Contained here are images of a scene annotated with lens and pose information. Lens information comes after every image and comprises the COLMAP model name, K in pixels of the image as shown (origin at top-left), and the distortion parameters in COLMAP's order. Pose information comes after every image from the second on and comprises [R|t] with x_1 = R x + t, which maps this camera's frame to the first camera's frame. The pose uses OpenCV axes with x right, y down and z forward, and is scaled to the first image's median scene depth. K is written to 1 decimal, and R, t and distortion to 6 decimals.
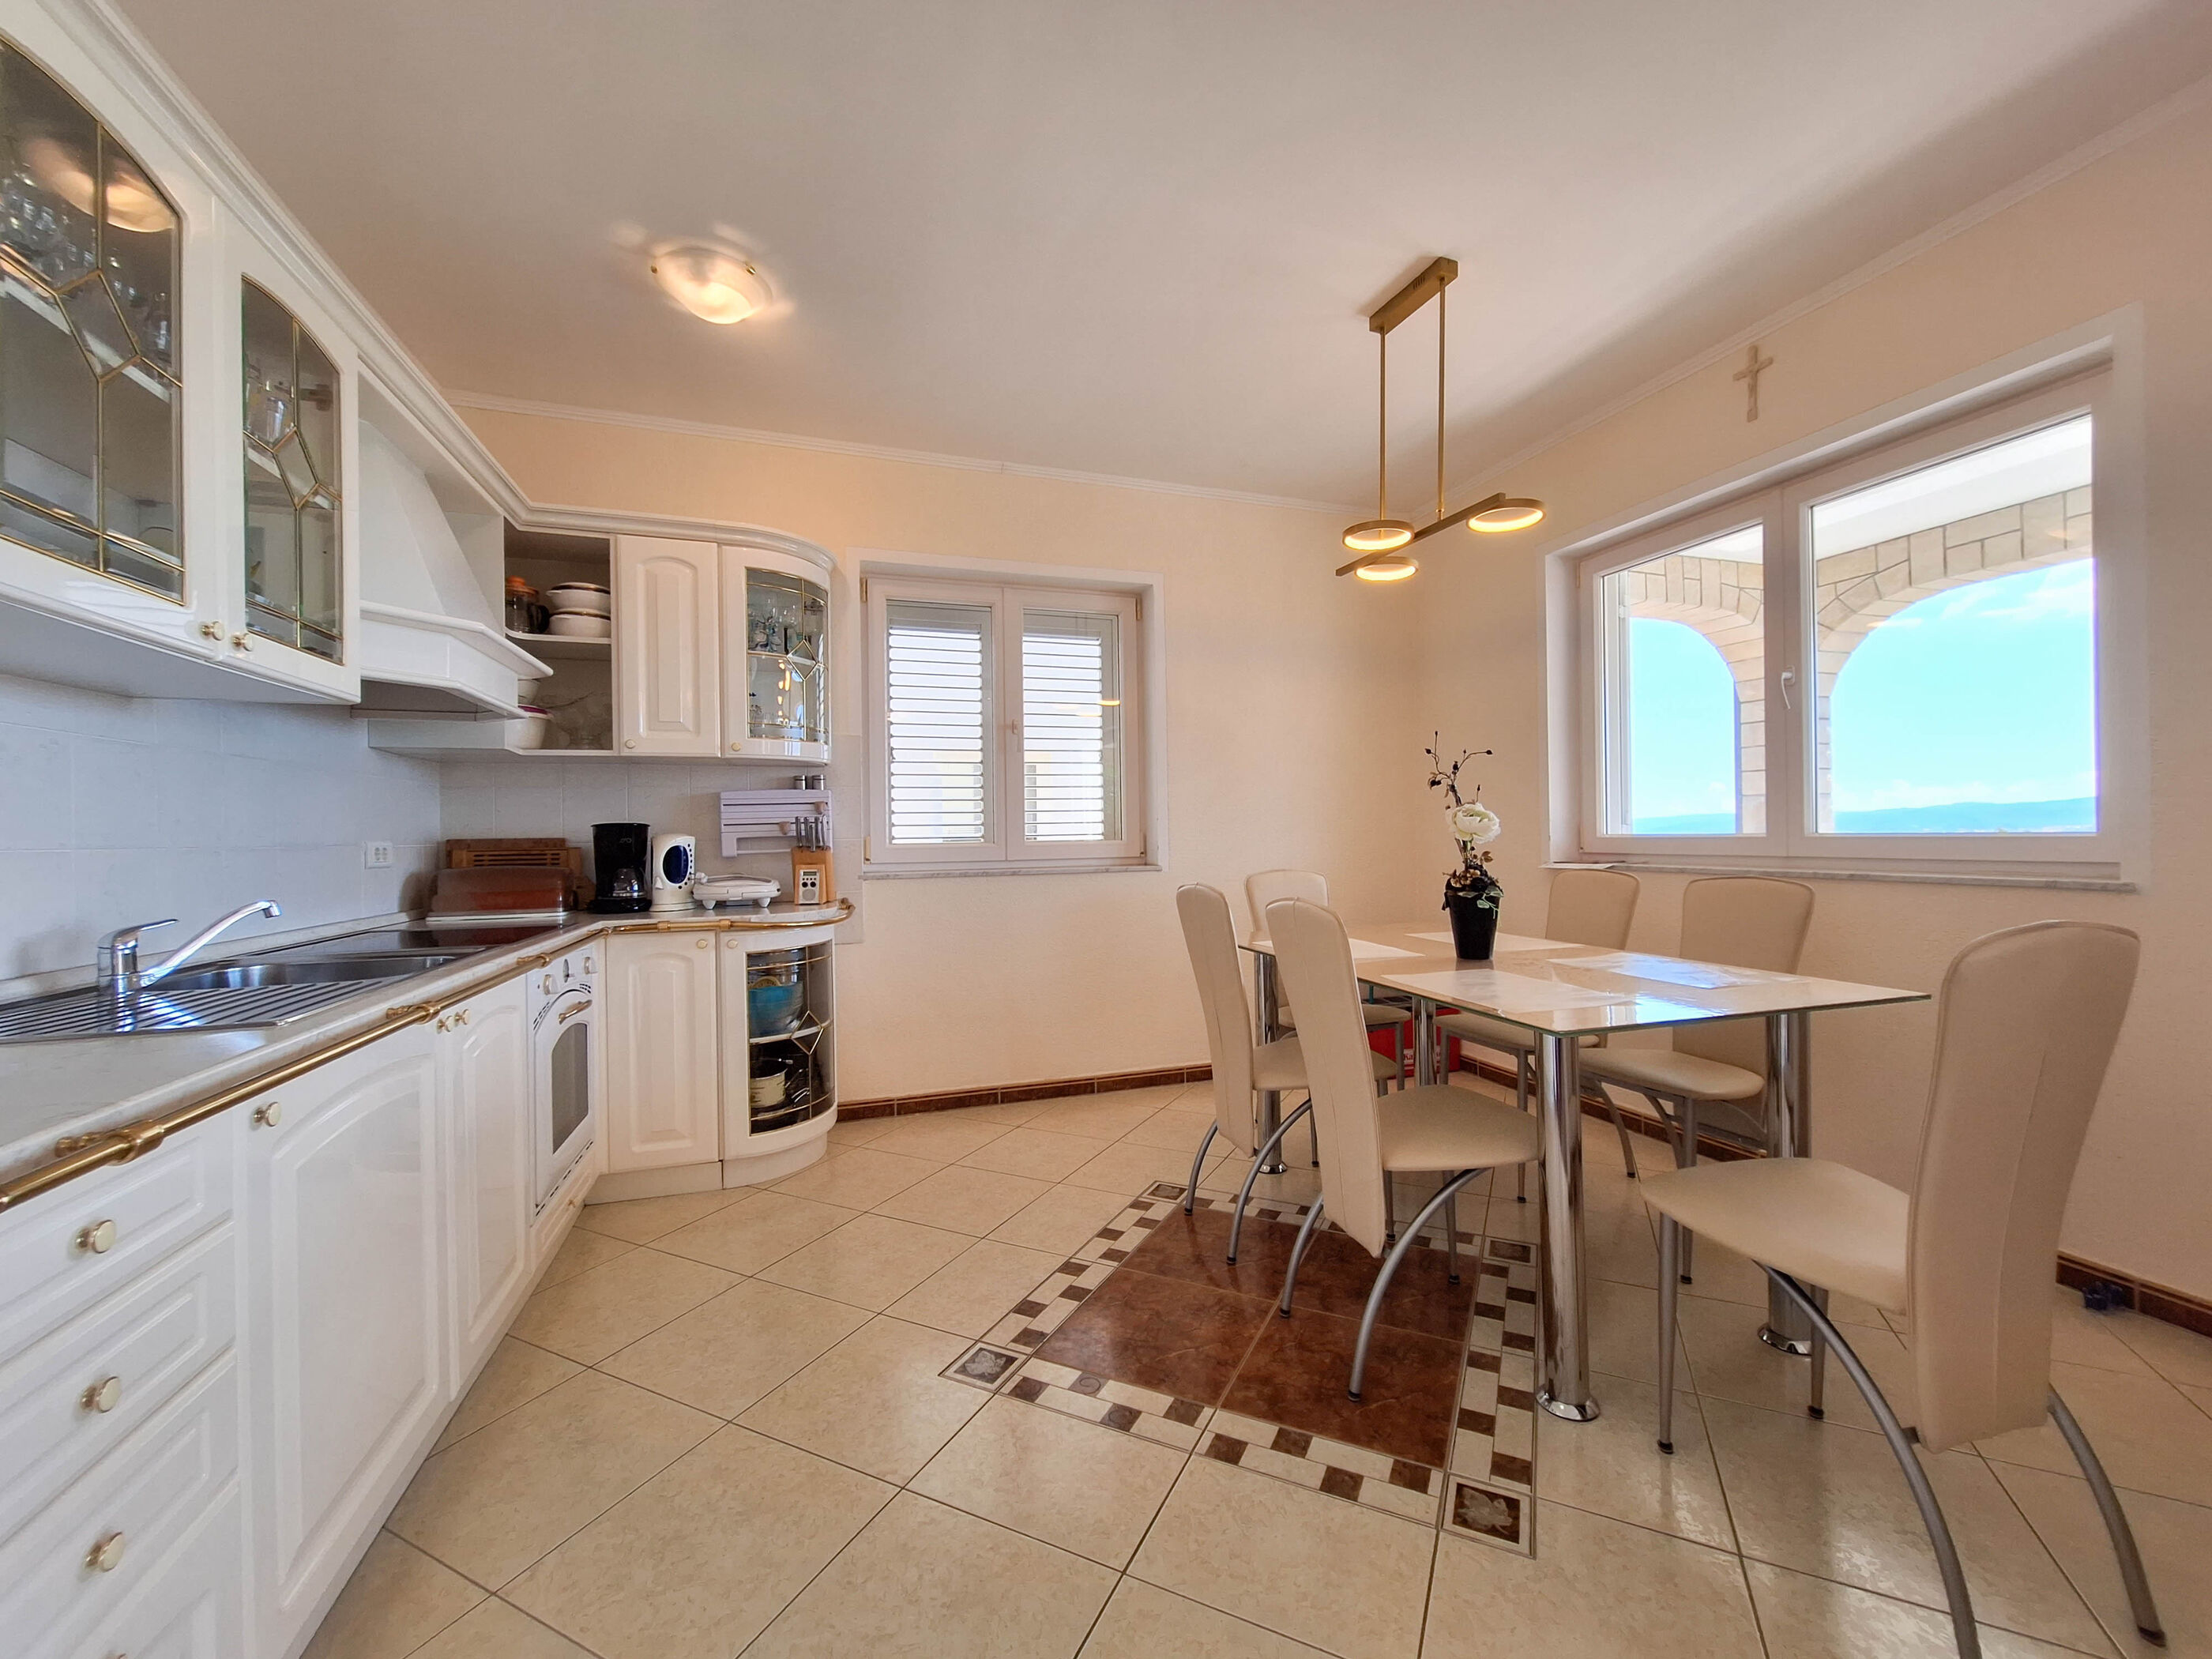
lens RADIAL K [[878.0, 0, 1126.4], [0, 878.0, 836.8], [0, 0, 1]] dist [-0.009766, 0.004737]
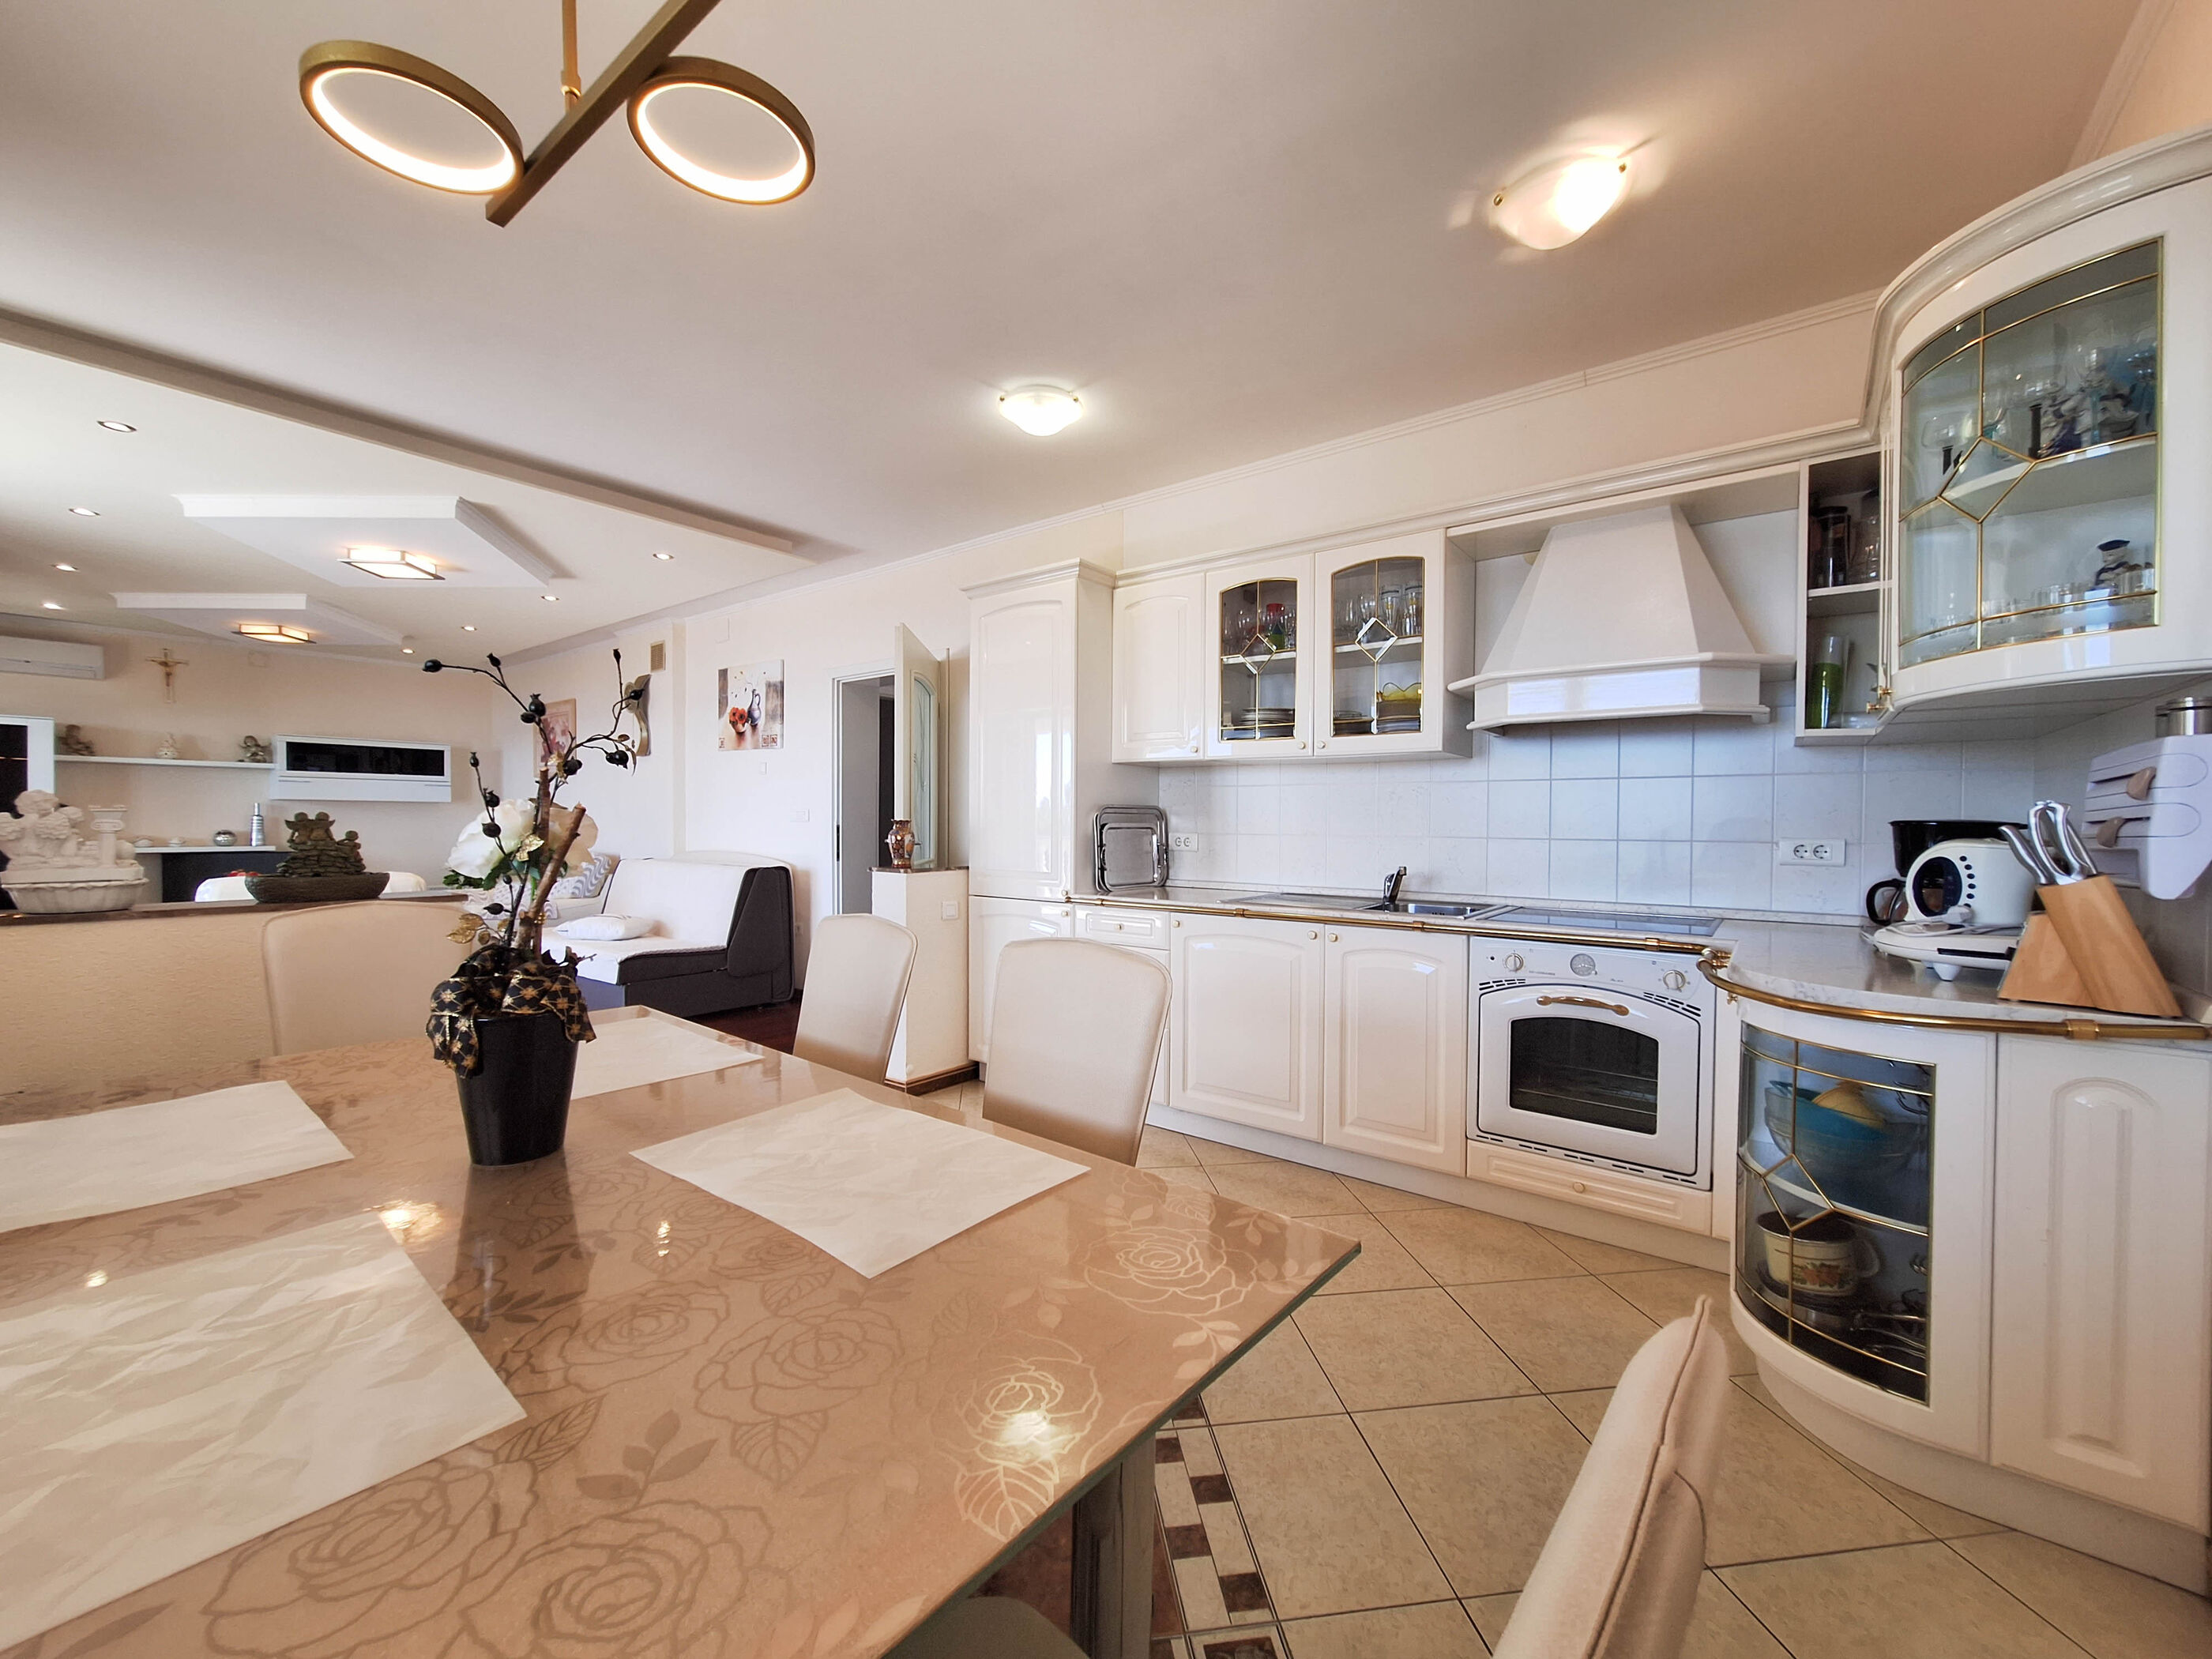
lens RADIAL K [[878.0, 0, 1126.4], [0, 878.0, 836.8], [0, 0, 1]] dist [-0.009766, 0.004737]
pose [[-0.831919, 0.016196, -0.554661, 0.300143], [0.003896, 0.999720, 0.023348, -0.020728], [0.554884, 0.017263, -0.831749, 1.199488]]
